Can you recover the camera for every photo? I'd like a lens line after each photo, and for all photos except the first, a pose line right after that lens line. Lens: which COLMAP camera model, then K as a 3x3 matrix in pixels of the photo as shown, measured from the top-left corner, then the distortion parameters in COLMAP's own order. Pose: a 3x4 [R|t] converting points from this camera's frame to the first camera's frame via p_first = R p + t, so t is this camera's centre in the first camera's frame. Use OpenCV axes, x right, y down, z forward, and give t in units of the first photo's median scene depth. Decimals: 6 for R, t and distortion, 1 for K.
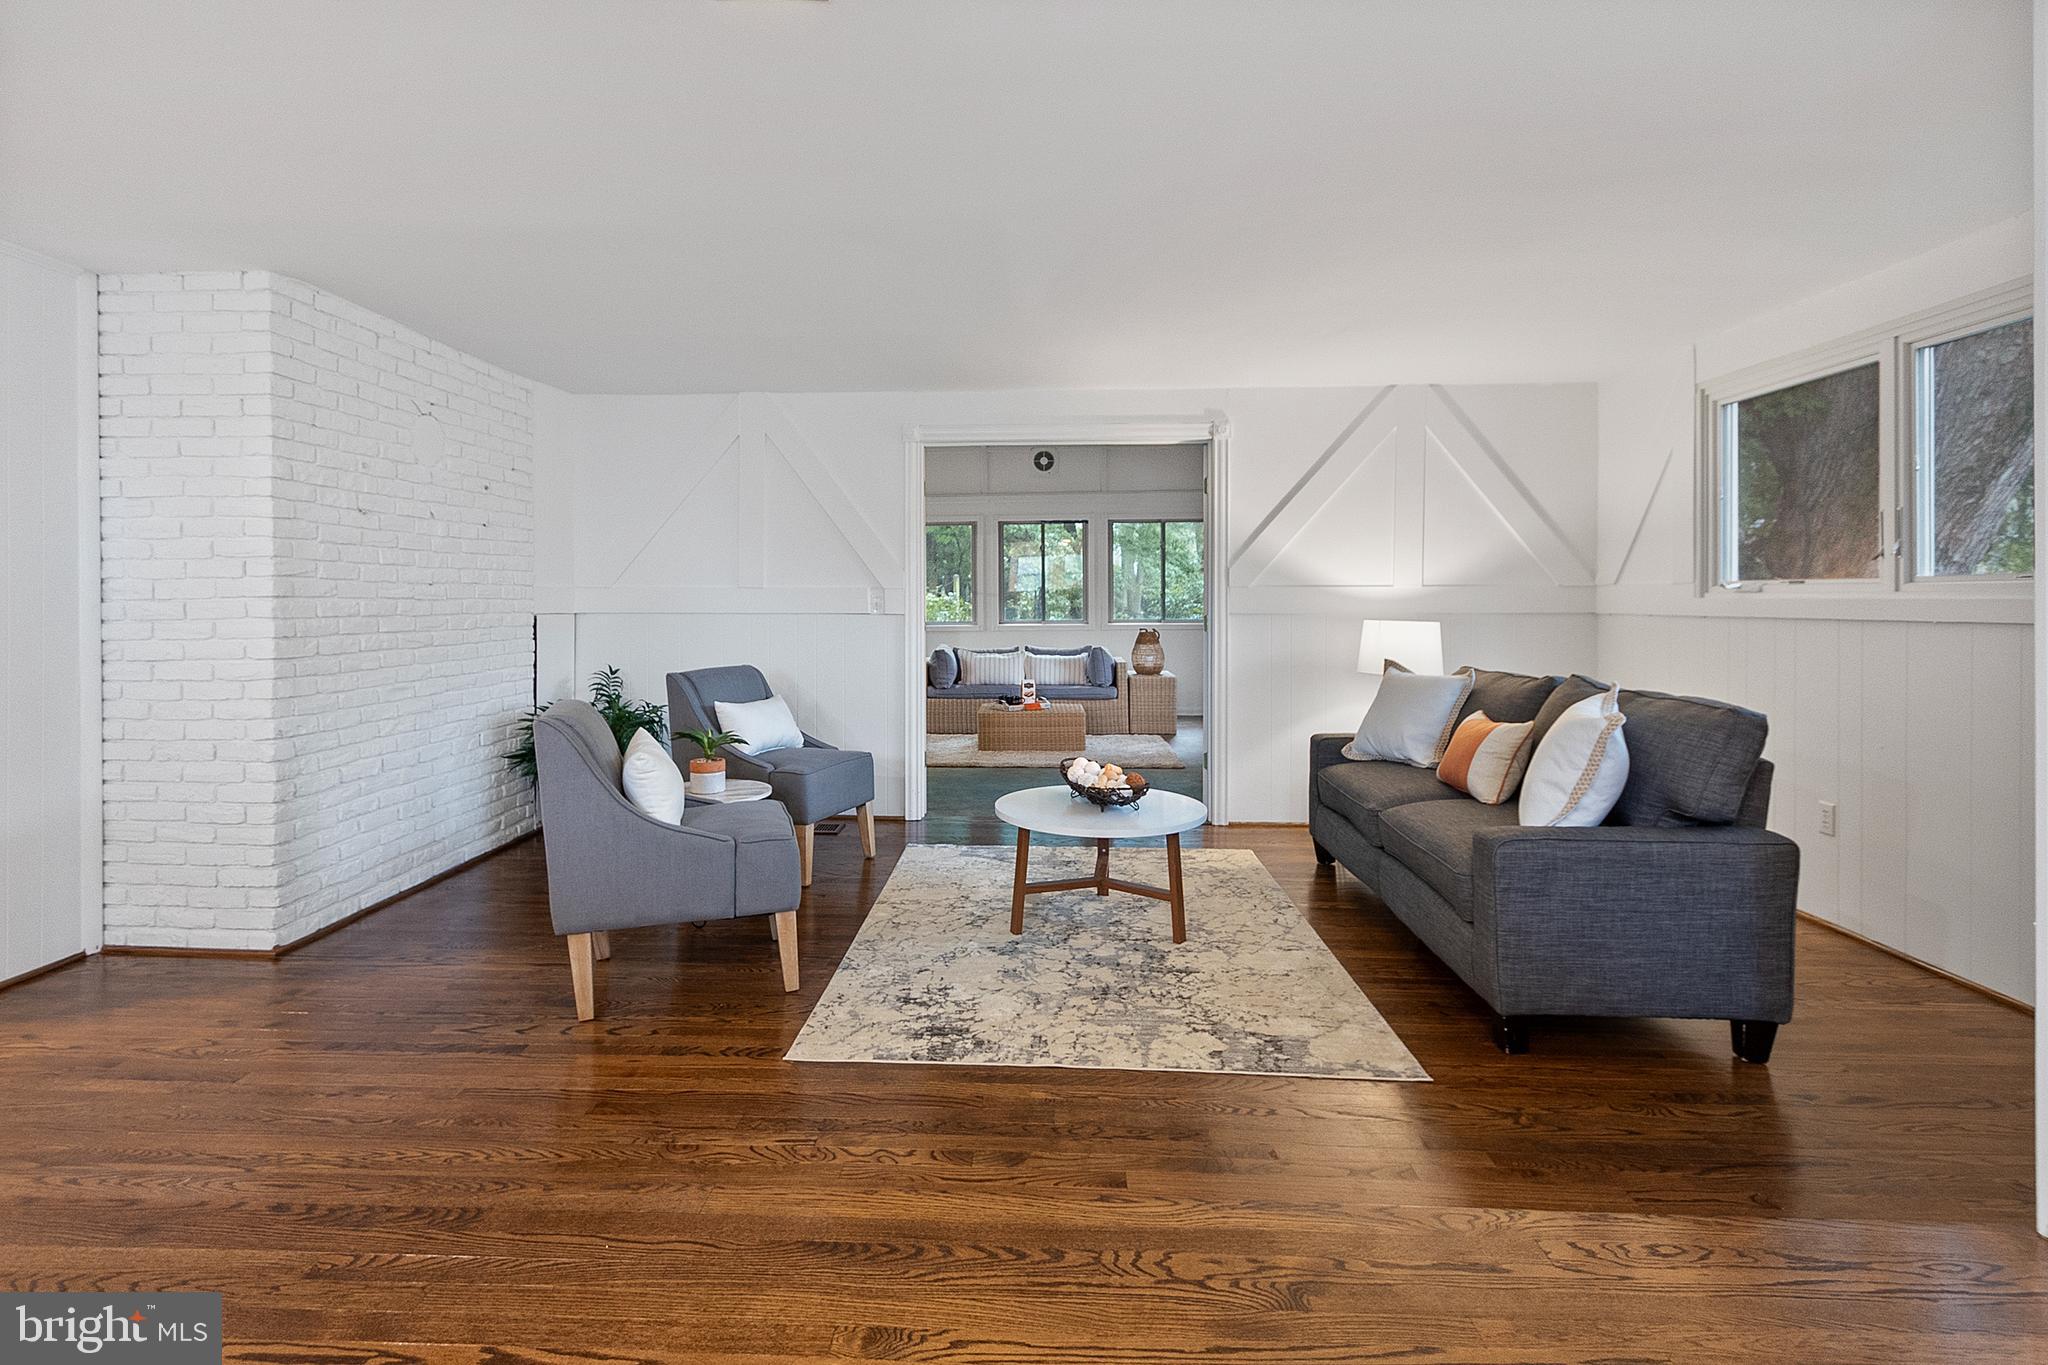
lens RADIAL K [[972.9, 0, 992.0], [0, 972.9, 618.8], [0, 0, 1]] dist [0.002996, -0.001641]
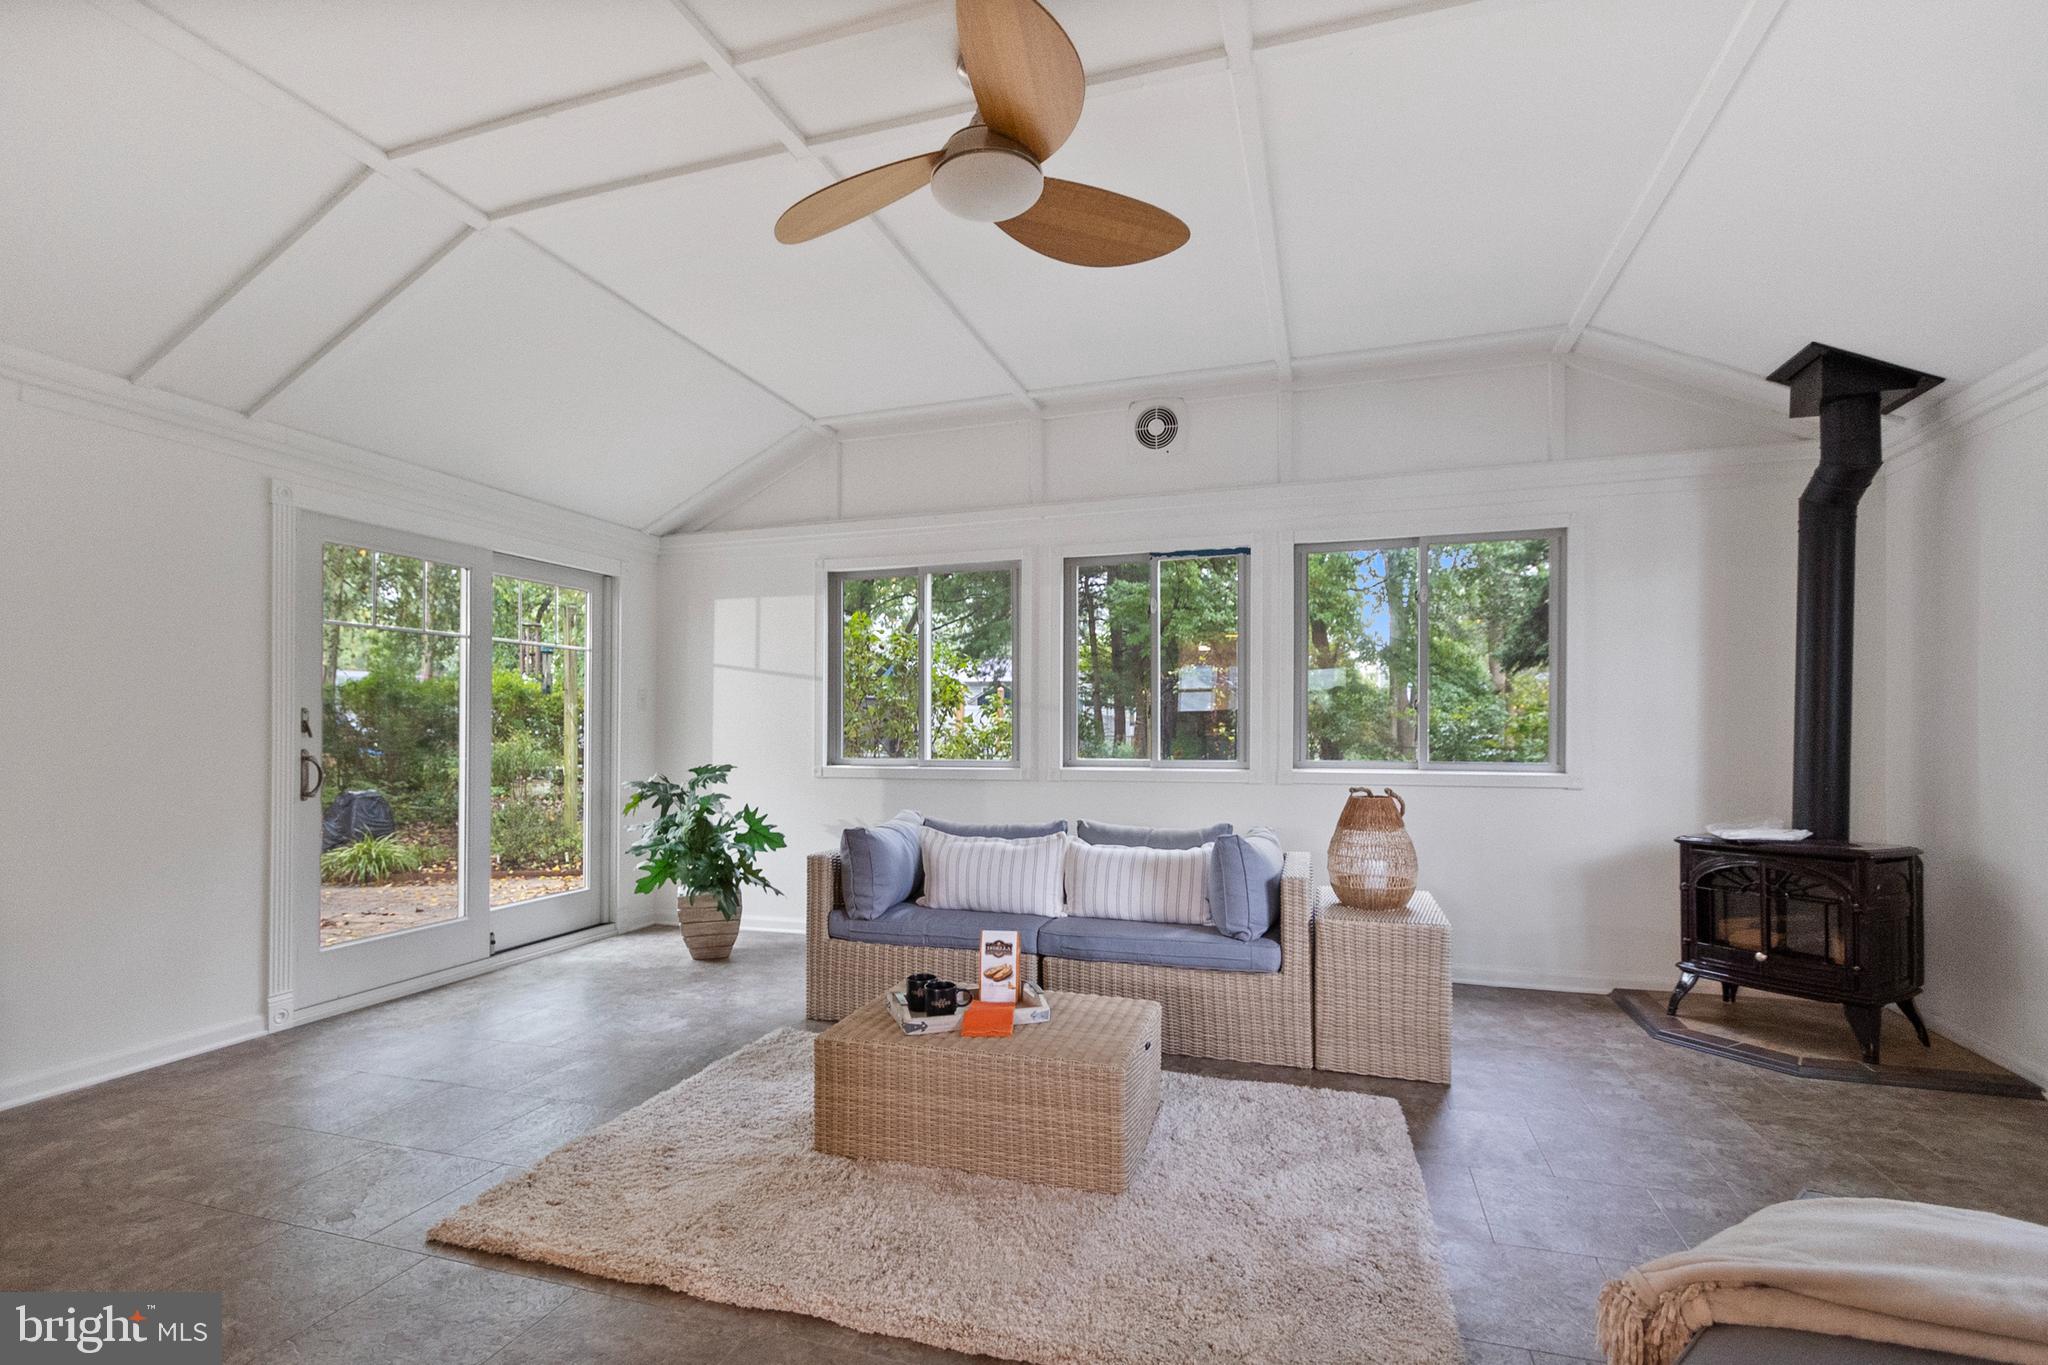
lens RADIAL K [[972.9, 0, 1013.7], [0, 972.9, 732.7], [0, 0, 1]] dist [0.002996, -0.001641]
pose [[0.970178, 0.004838, -0.242347, 0.203228], [-0.009193, 0.999816, -0.016845, -0.006362], [0.242221, 0.018571, 0.970043, 1.036910]]
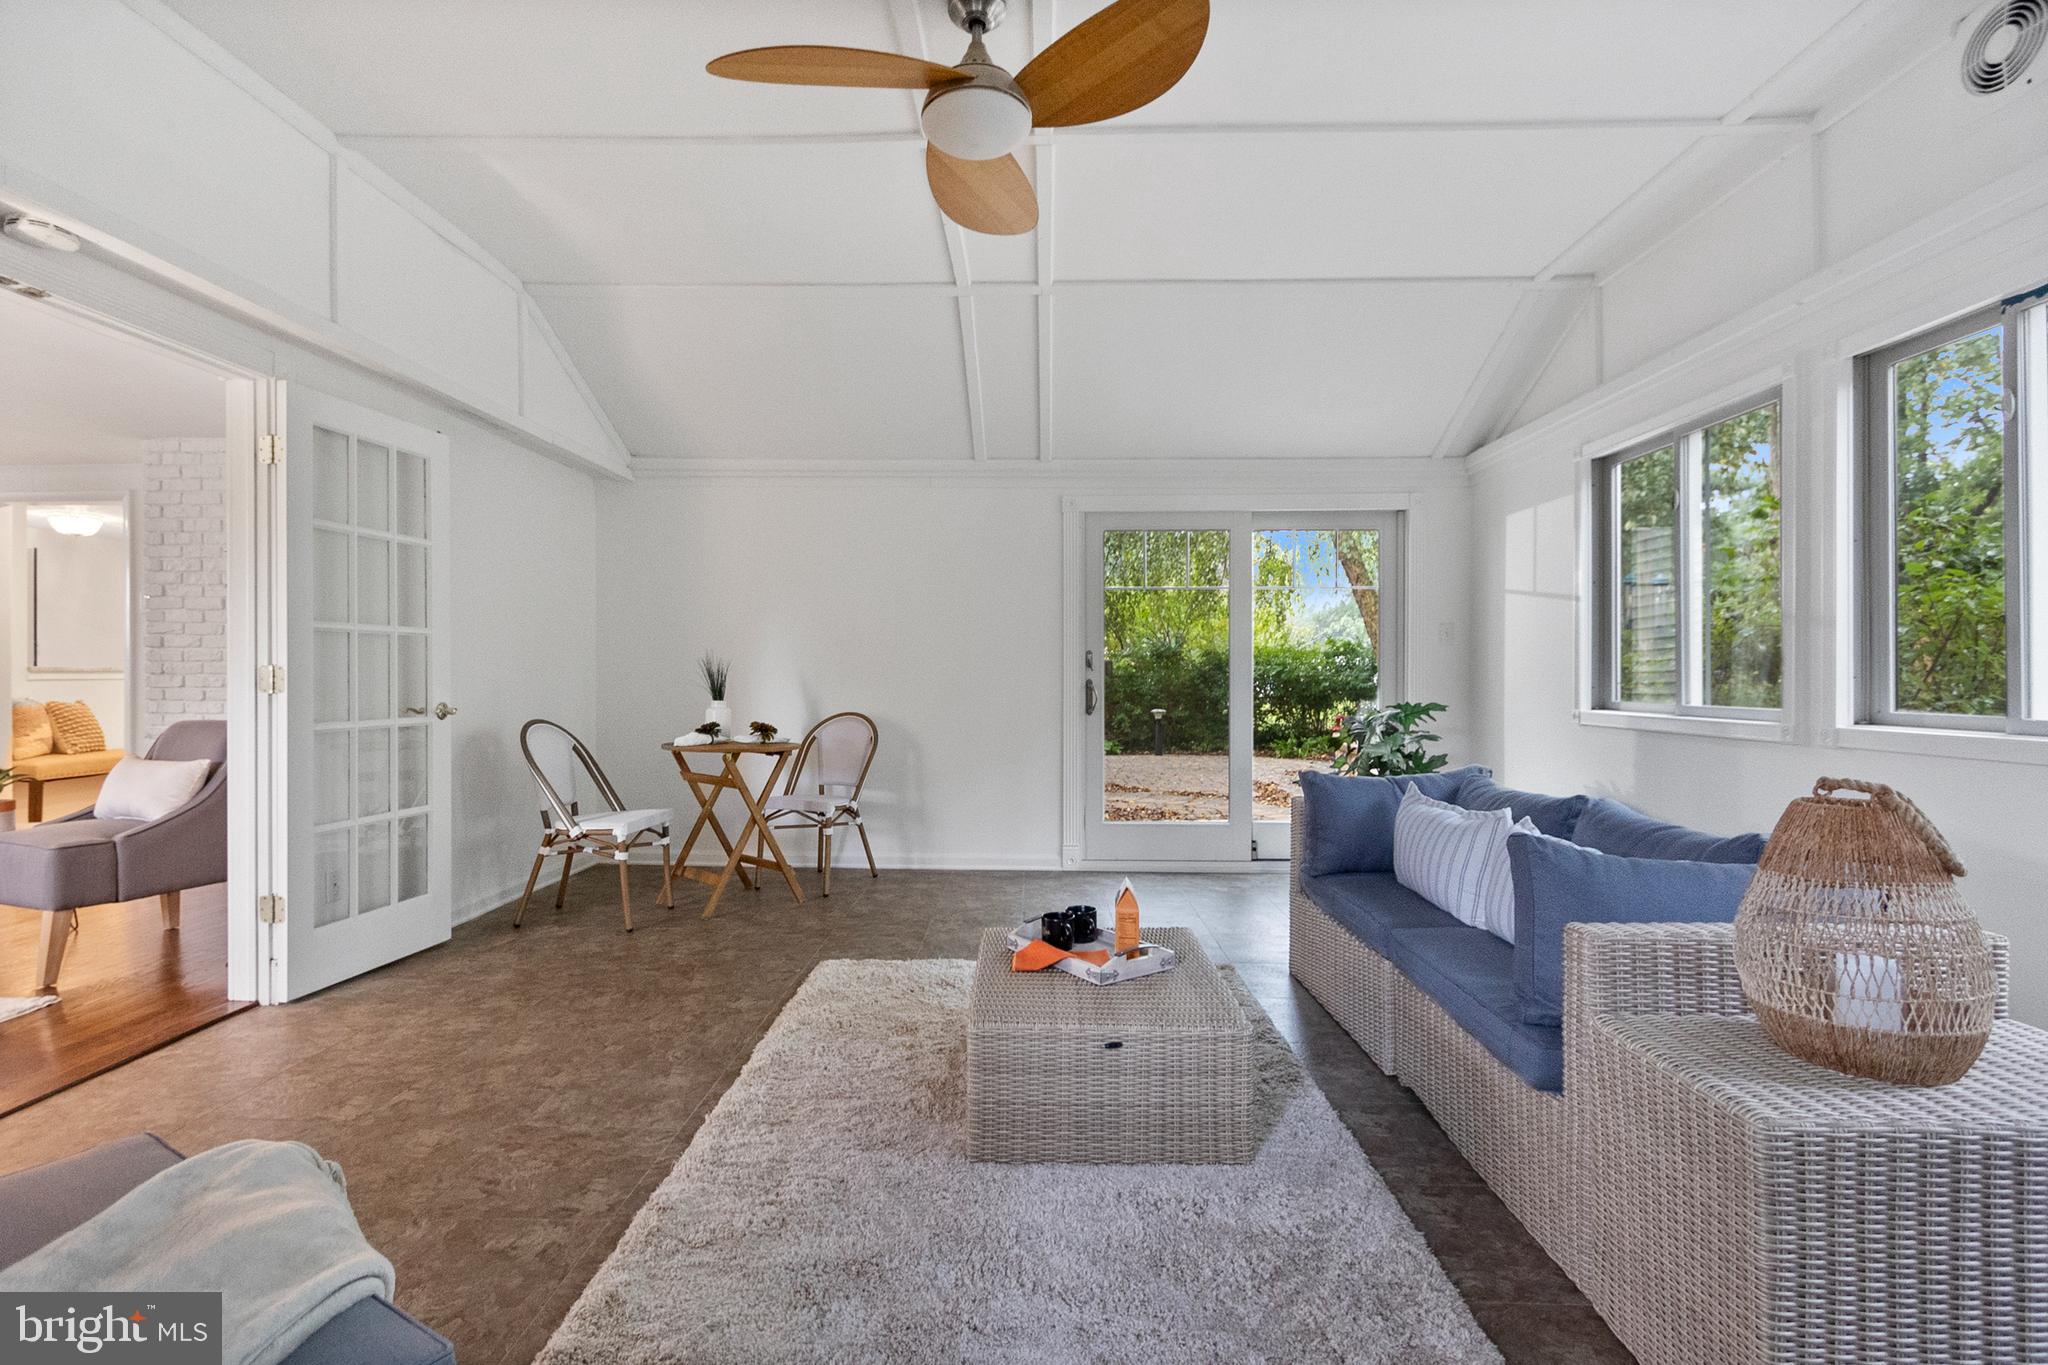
lens RADIAL K [[972.9, 0, 1011.2], [0, 972.9, 677.6], [0, 0, 1]] dist [0.002996, -0.001641]
pose [[0.035064, 0.005913, -0.999368, 0.655055], [-0.022807, 0.999727, 0.005115, -0.006494], [0.999125, 0.022614, 0.035189, 1.635196]]
